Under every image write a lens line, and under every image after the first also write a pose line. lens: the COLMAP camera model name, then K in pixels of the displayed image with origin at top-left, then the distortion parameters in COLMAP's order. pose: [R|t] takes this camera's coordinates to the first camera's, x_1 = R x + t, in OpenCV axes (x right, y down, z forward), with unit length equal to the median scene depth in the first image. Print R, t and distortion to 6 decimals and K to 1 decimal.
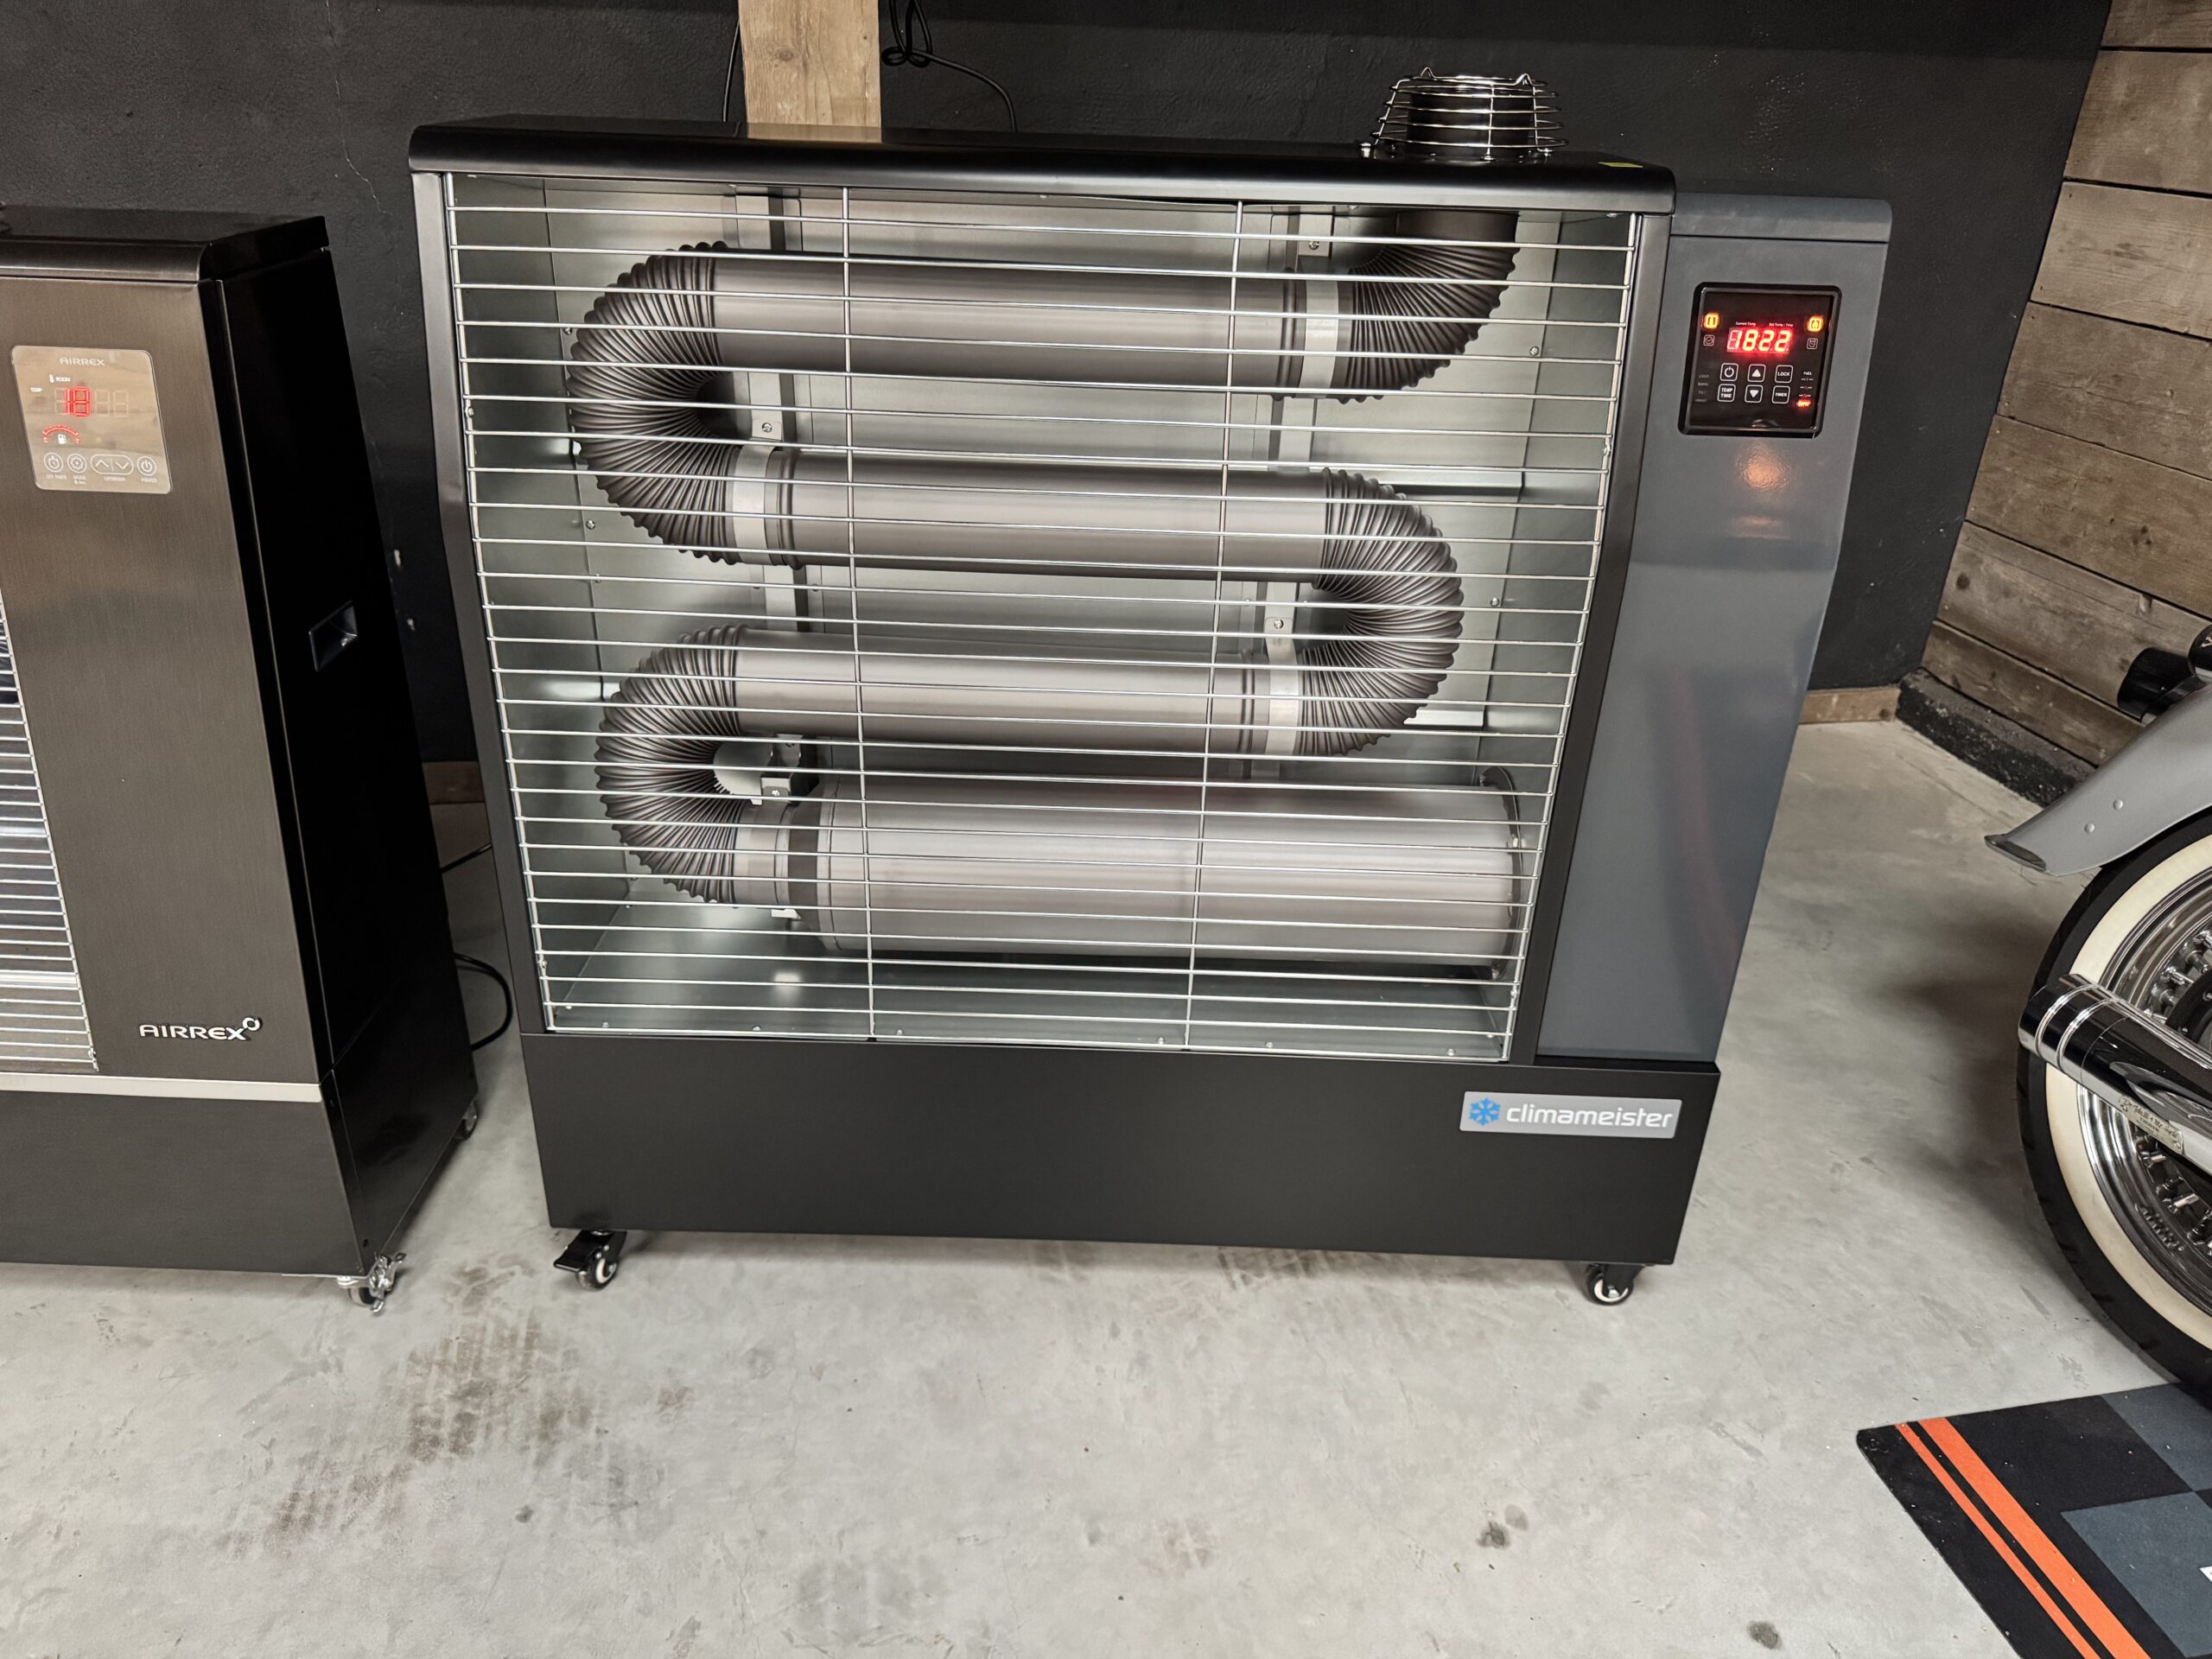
lens RADIAL K [[1565.4, 0, 1096.4], [0, 1565.4, 836.8], [0, 0, 1]] dist [0.006509, -0.010842]
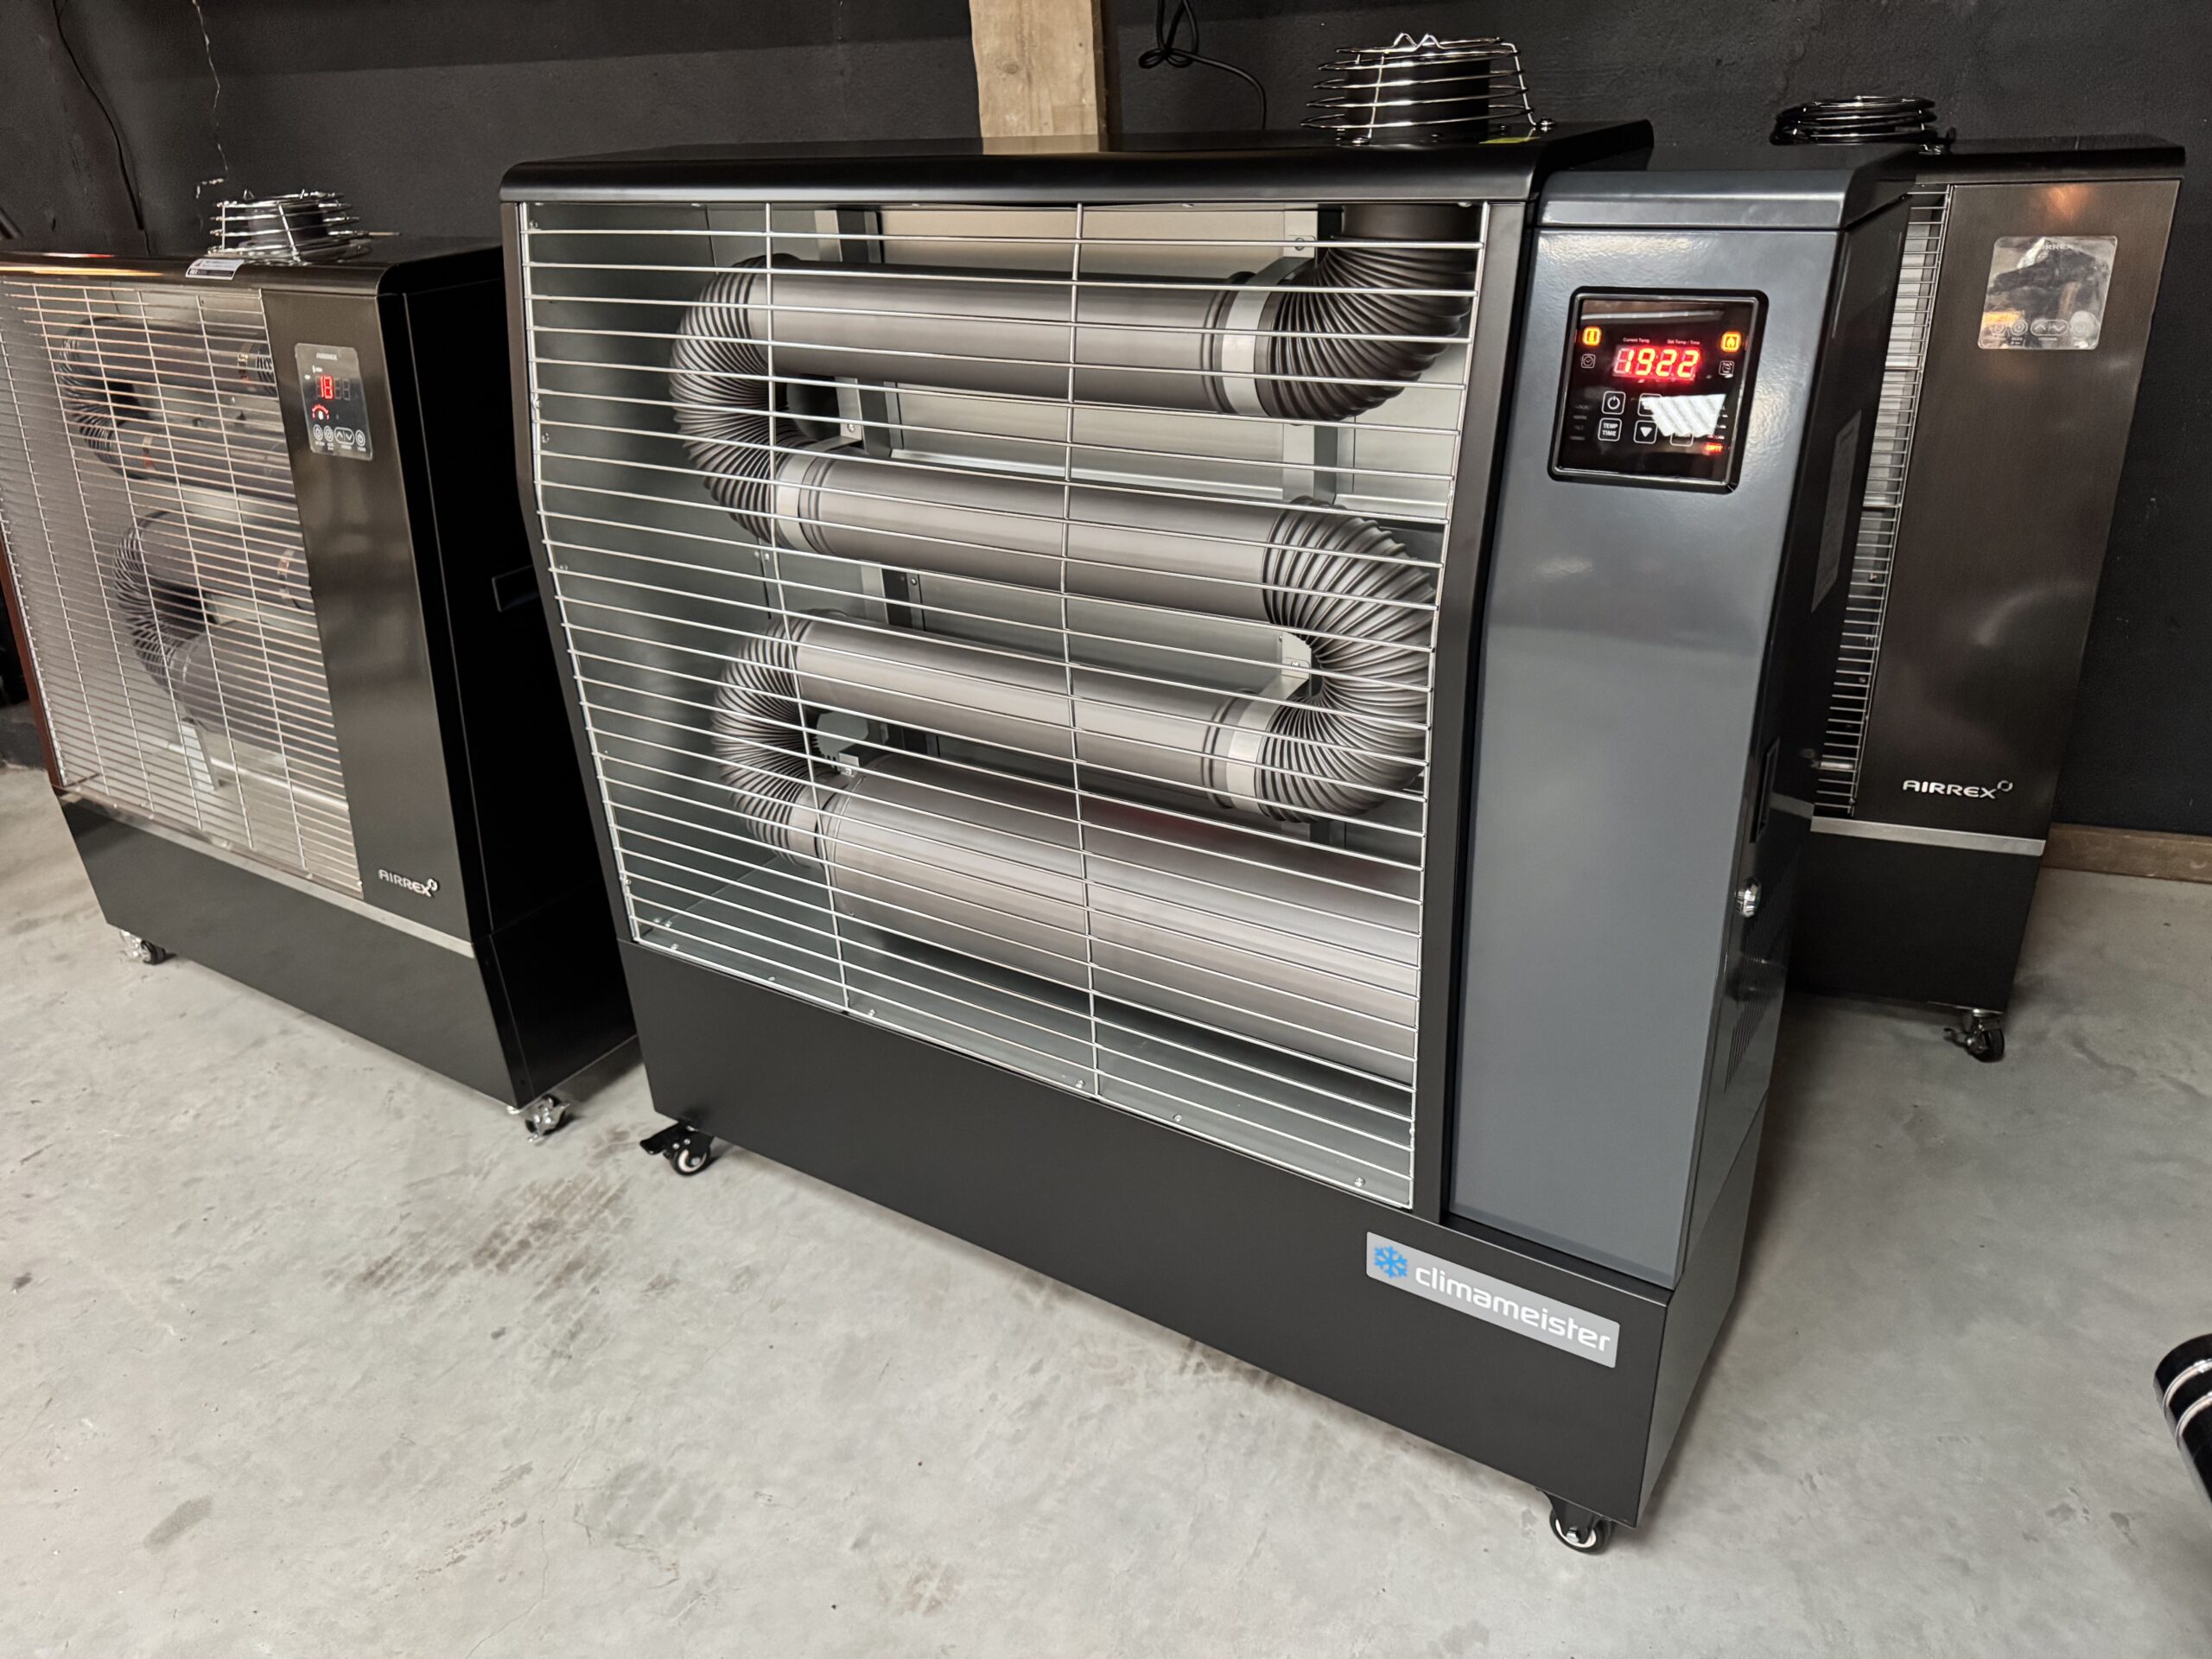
lens RADIAL K [[1565.4, 0, 1096.4], [0, 1565.4, 836.8], [0, 0, 1]] dist [0.006509, -0.010842]
pose [[0.842577, 0.171062, -0.510688, 0.527279], [-0.168723, 0.984326, 0.051340, -0.070811], [0.511465, 0.042907, 0.858232, 0.185342]]
